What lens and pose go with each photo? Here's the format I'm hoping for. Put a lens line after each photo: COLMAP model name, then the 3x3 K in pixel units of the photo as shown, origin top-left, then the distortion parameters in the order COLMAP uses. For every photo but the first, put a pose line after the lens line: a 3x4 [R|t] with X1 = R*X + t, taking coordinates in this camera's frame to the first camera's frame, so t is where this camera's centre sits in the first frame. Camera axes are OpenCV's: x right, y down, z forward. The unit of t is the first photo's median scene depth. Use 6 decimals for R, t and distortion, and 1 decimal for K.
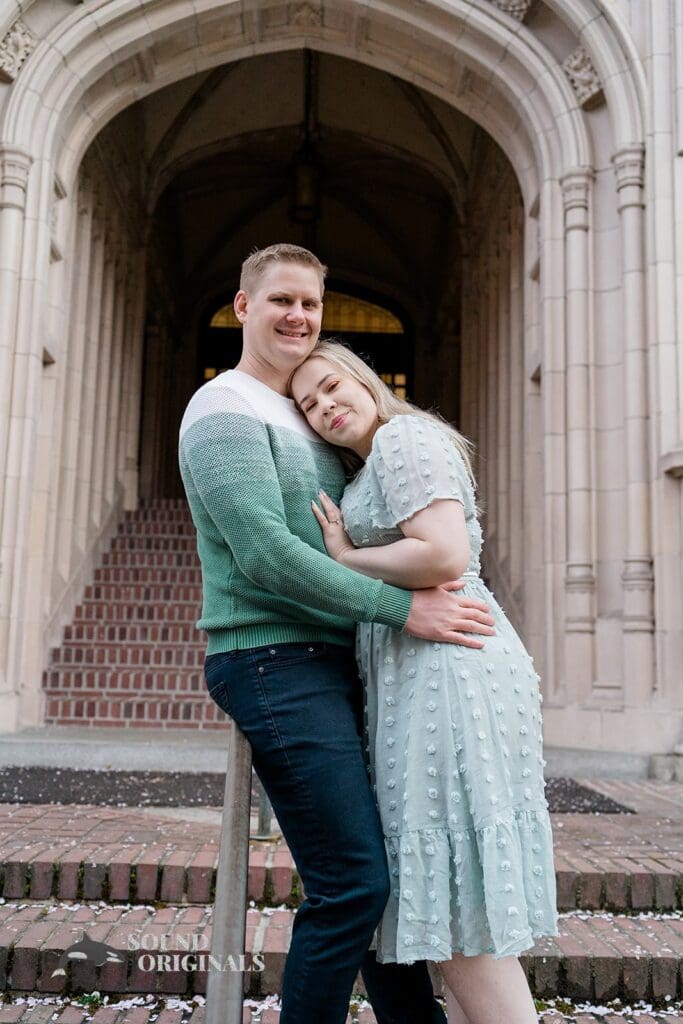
lens RADIAL K [[1057.1, 0, 338.5], [0, 1057.1, 517.4], [0, 0, 1]] dist [0.019915, -0.016477]
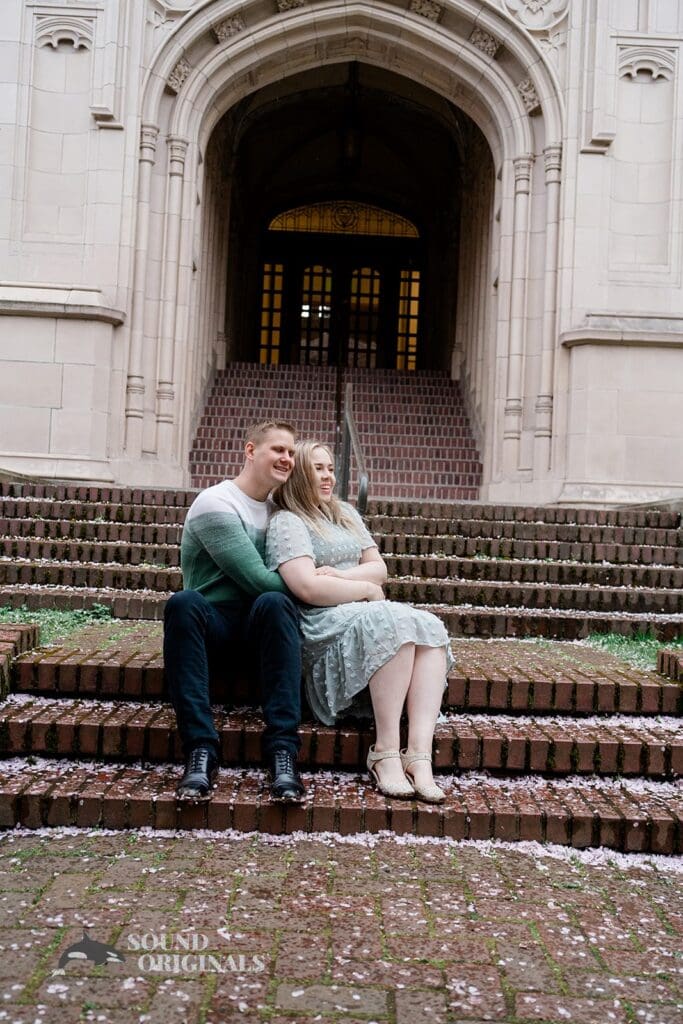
lens RADIAL K [[1057.1, 0, 338.5], [0, 1057.1, 517.4], [0, 0, 1]] dist [0.019915, -0.016477]
pose [[0.999680, 0.019851, -0.015691, -0.020990], [-0.018010, 0.993788, 0.109822, 0.048676], [0.017774, -0.109504, 0.993827, -0.668734]]
